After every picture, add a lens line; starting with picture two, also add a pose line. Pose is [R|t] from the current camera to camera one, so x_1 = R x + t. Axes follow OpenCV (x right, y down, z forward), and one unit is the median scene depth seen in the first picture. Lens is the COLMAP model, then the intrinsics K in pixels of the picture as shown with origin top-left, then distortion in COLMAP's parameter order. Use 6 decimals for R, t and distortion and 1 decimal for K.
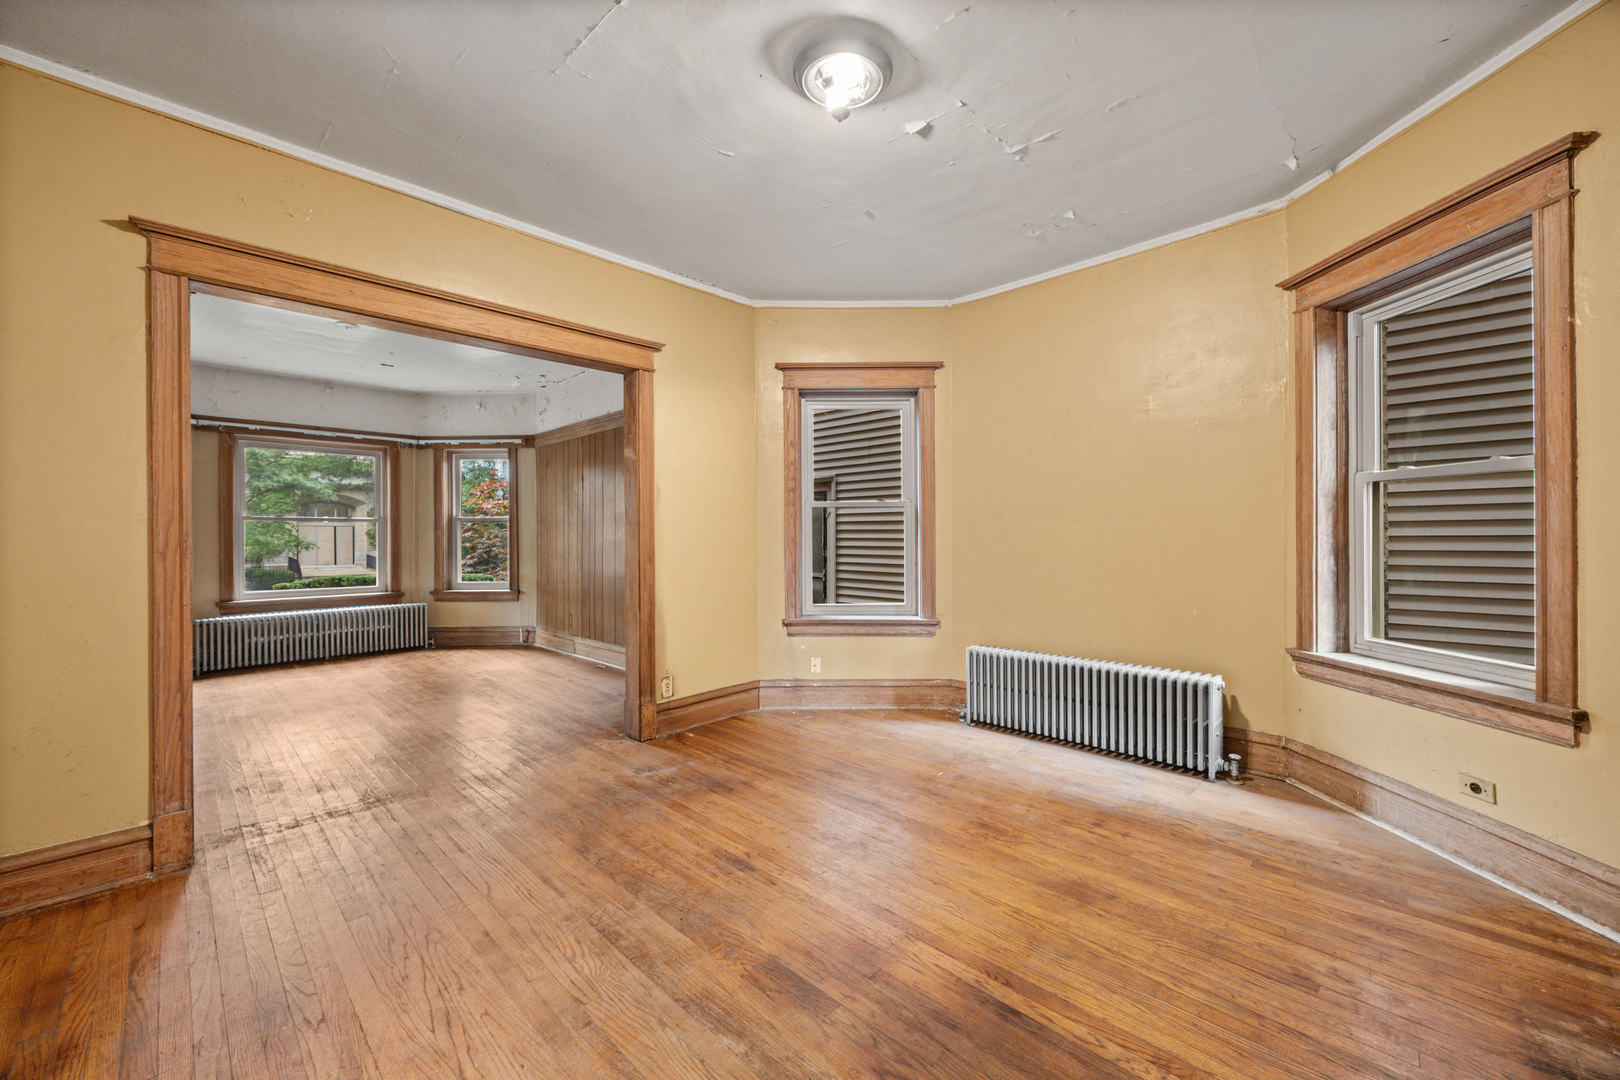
lens RADIAL K [[625.6, 0, 810.3], [0, 625.6, 534.5], [0, 0, 1]] dist [-0.008794, -0.000027]
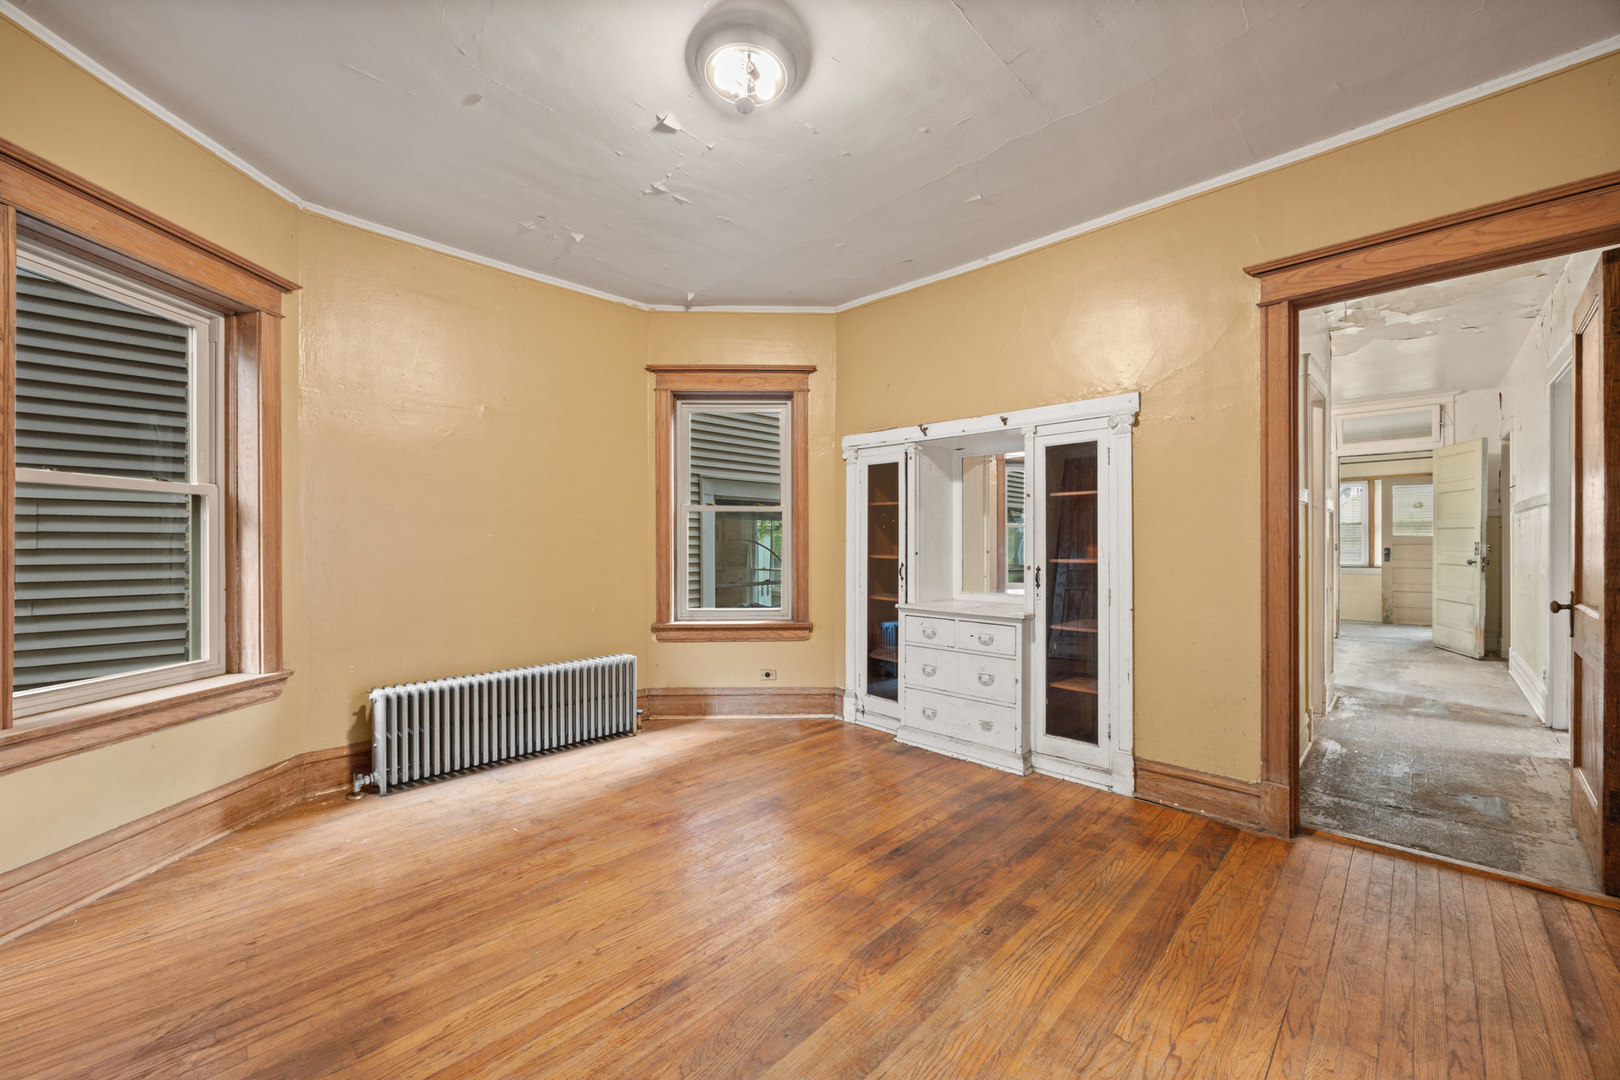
lens RADIAL K [[625.6, 0, 803.1], [0, 625.6, 541.7], [0, 0, 1]] dist [-0.008794, -0.000027]
pose [[0.007008, 0.007159, 0.999950, -0.684138], [-0.001041, 0.999974, -0.007152, 0.005162], [-0.999975, -0.000991, 0.007016, 0.676325]]
